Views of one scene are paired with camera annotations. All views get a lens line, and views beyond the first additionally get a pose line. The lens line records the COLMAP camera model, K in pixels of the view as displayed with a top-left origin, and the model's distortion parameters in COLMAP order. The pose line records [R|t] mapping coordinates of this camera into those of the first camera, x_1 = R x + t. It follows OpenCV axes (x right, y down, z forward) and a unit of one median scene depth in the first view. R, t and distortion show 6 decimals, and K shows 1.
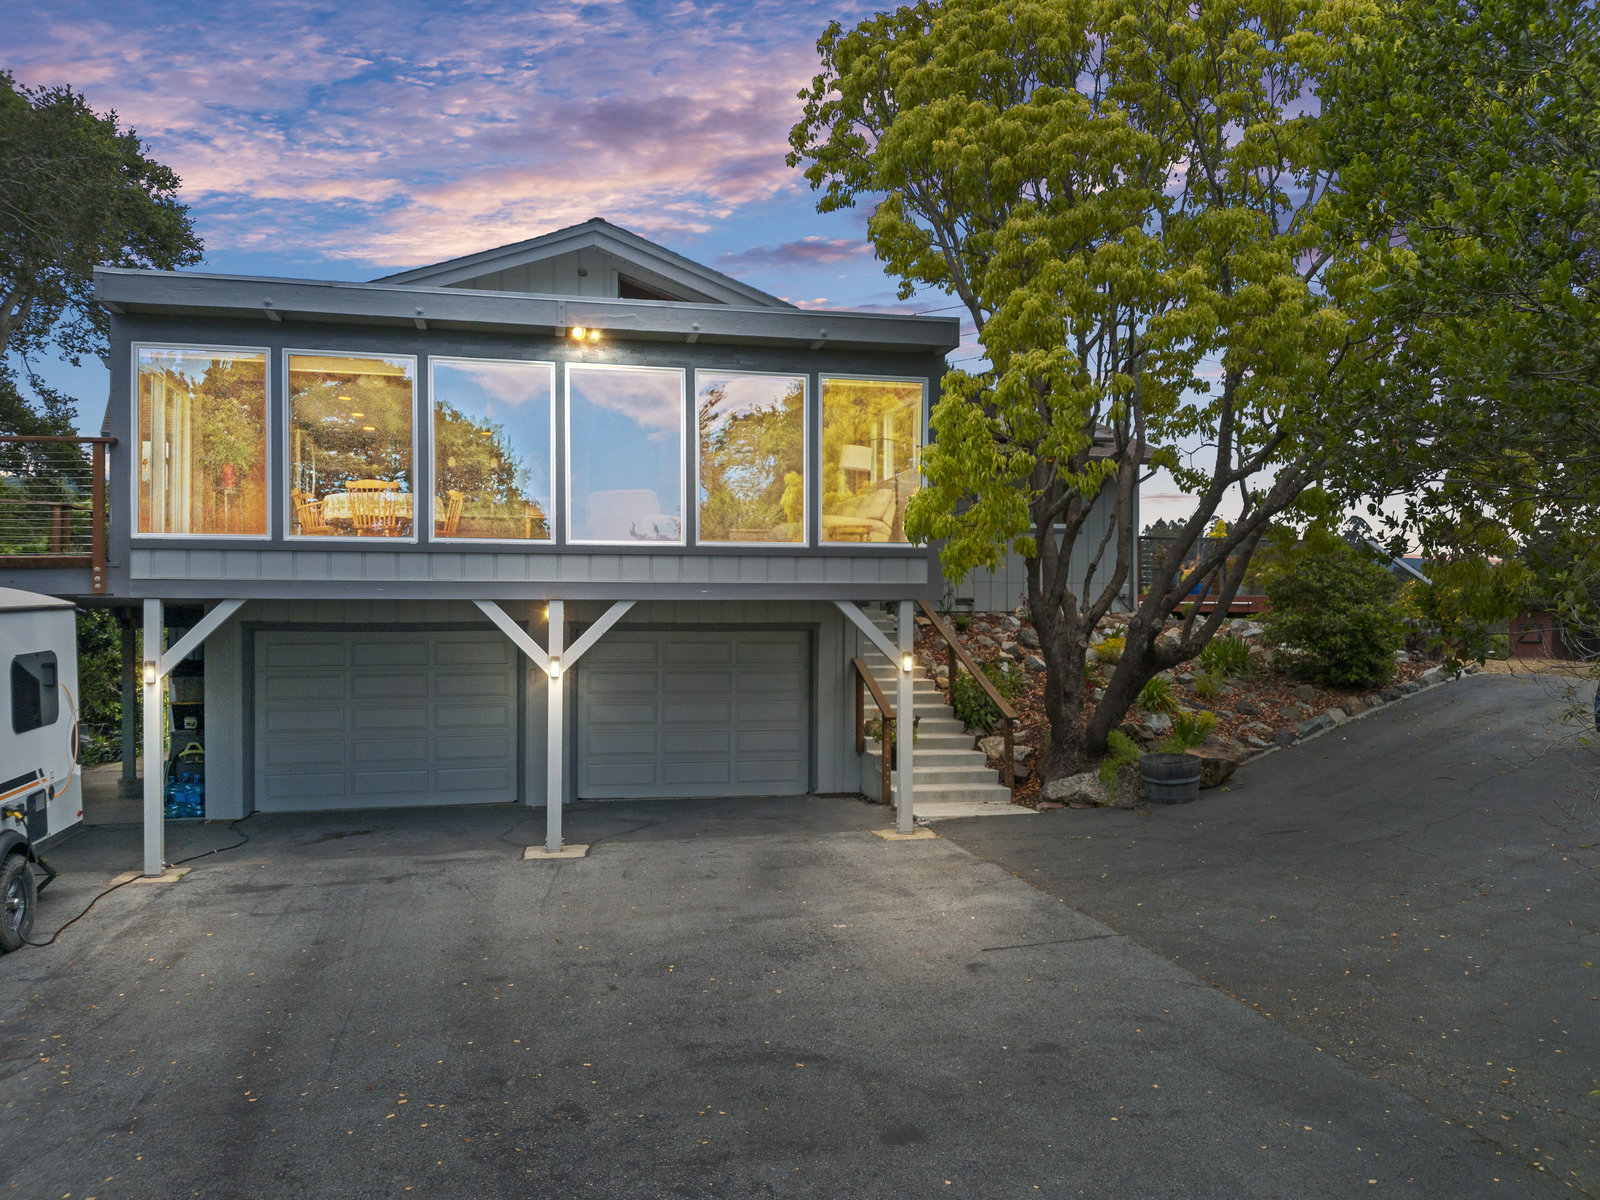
lens RADIAL K [[1194.5, 0, 786.2], [0, 1194.5, 648.7], [0, 0, 1]] dist [0.033279, -0.005124]
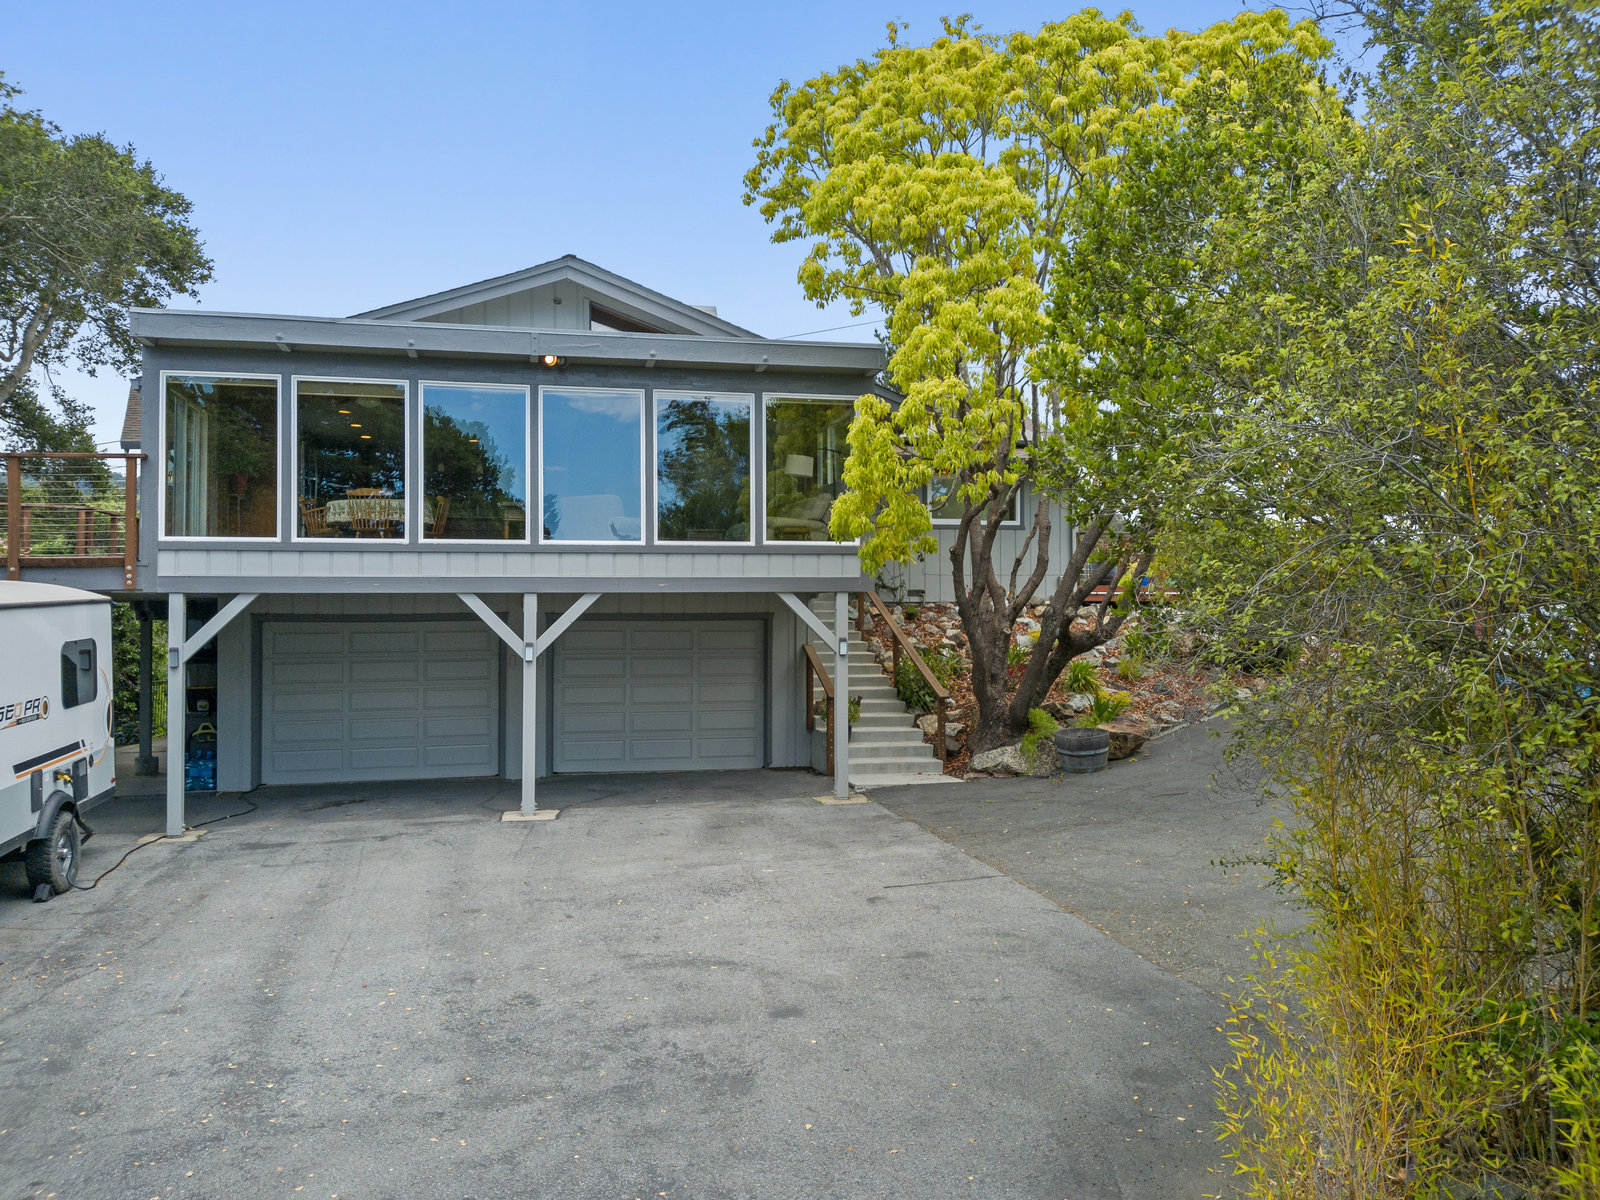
lens RADIAL K [[1194.5, 0, 785.6], [0, 1194.5, 605.8], [0, 0, 1]] dist [0.033279, -0.005124]
pose [[0.999984, -0.003780, 0.004231, 0.046513], [0.003901, 0.999574, -0.028941, 0.005503], [-0.004120, 0.028957, 0.999572, -0.141378]]
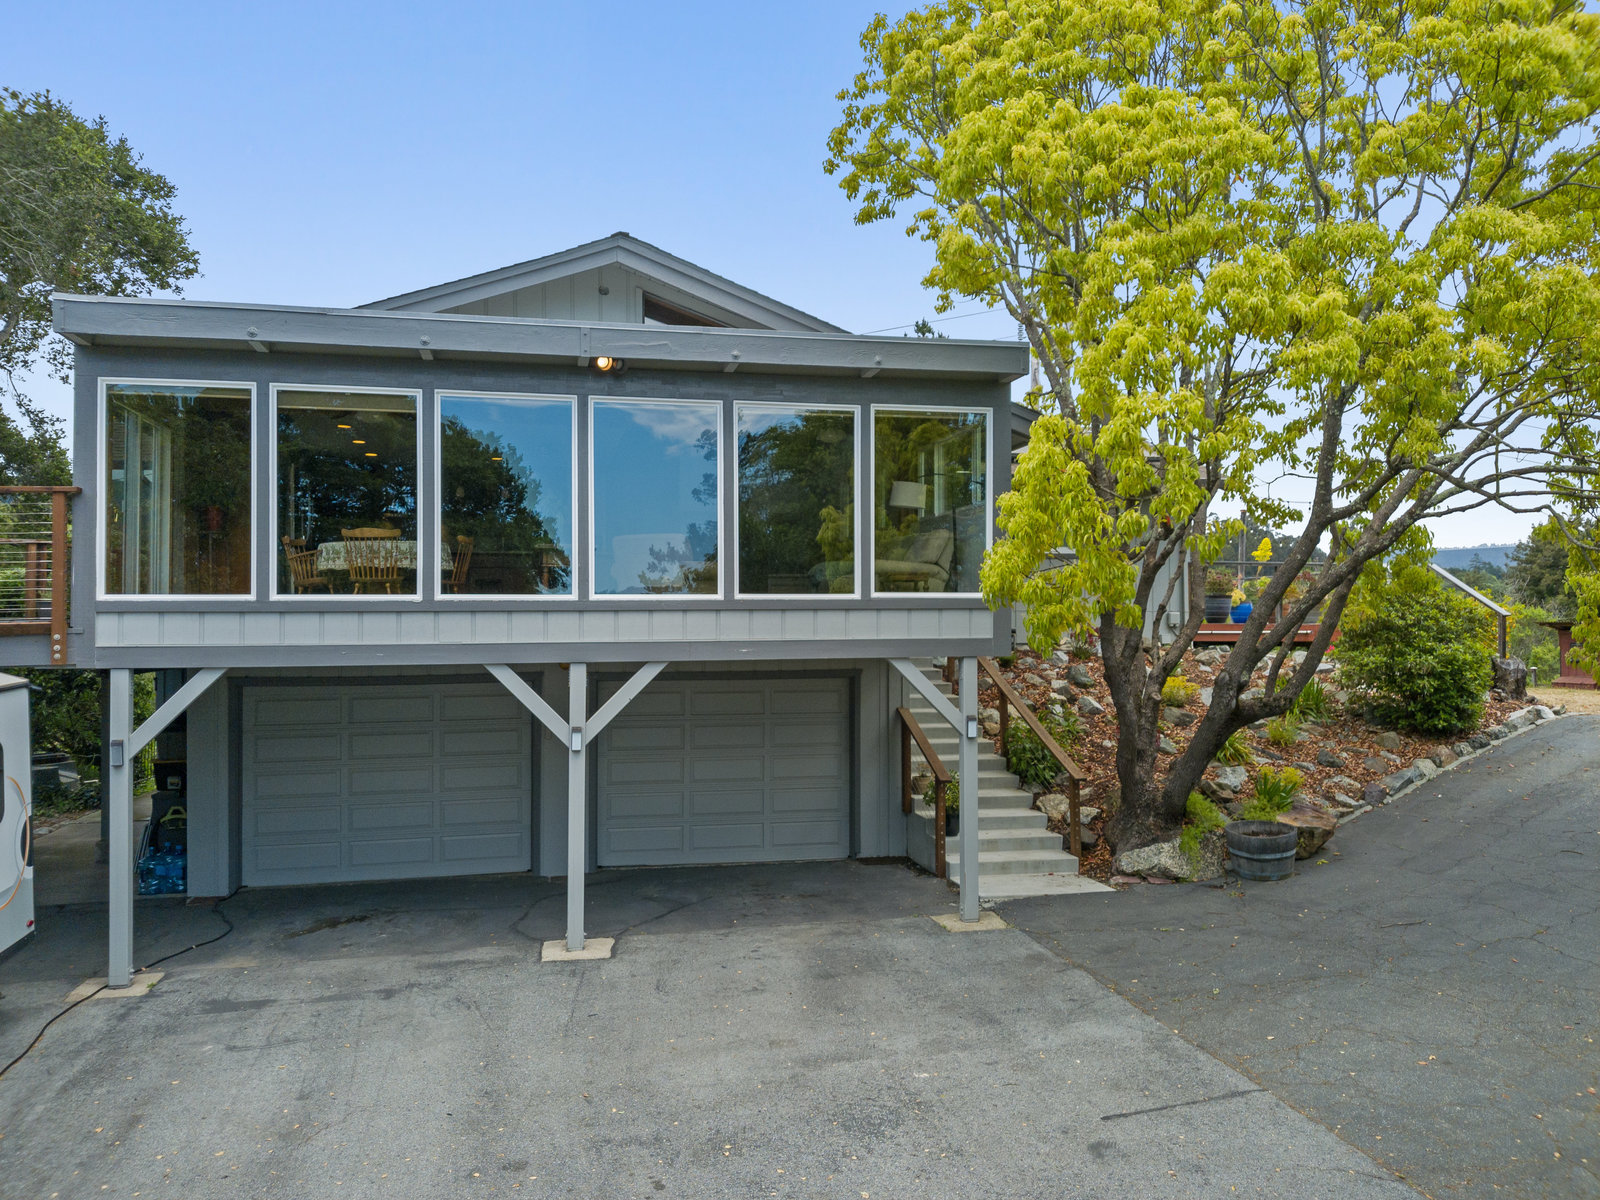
lens RADIAL K [[1194.5, 0, 785.9], [0, 1194.5, 626.5], [0, 0, 1]] dist [0.033279, -0.005124]
pose [[0.999984, -0.003282, -0.004524, -0.034948], [0.003203, 0.999843, -0.017408, -0.052730], [0.004580, 0.017393, 0.999838, 0.116710]]
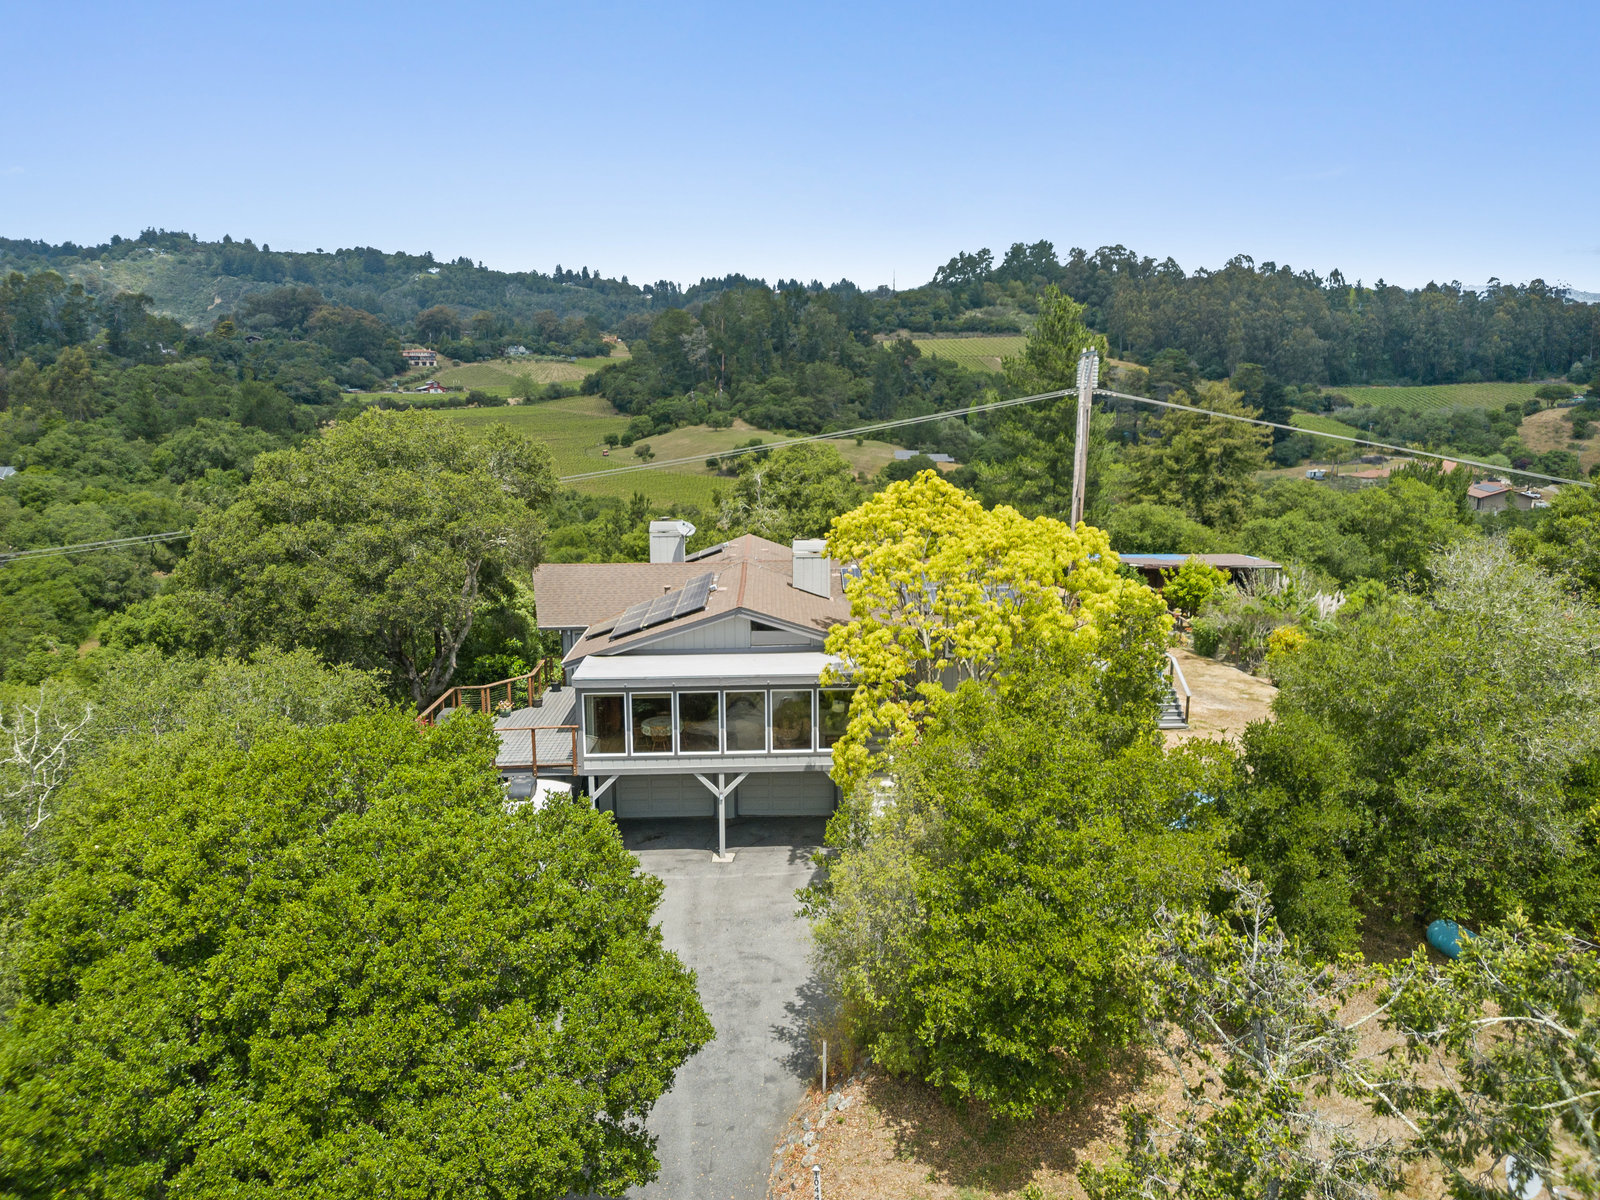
lens RADIAL K [[1194.5, 0, 806.7], [0, 1194.5, 598.0], [0, 0, 1]] dist [0.033279, -0.005124]
pose [[0.989598, 0.018468, -0.142671, 0.414768], [0.004039, 0.987768, 0.155878, -0.912903], [0.143805, -0.154833, 0.977419, -1.724726]]
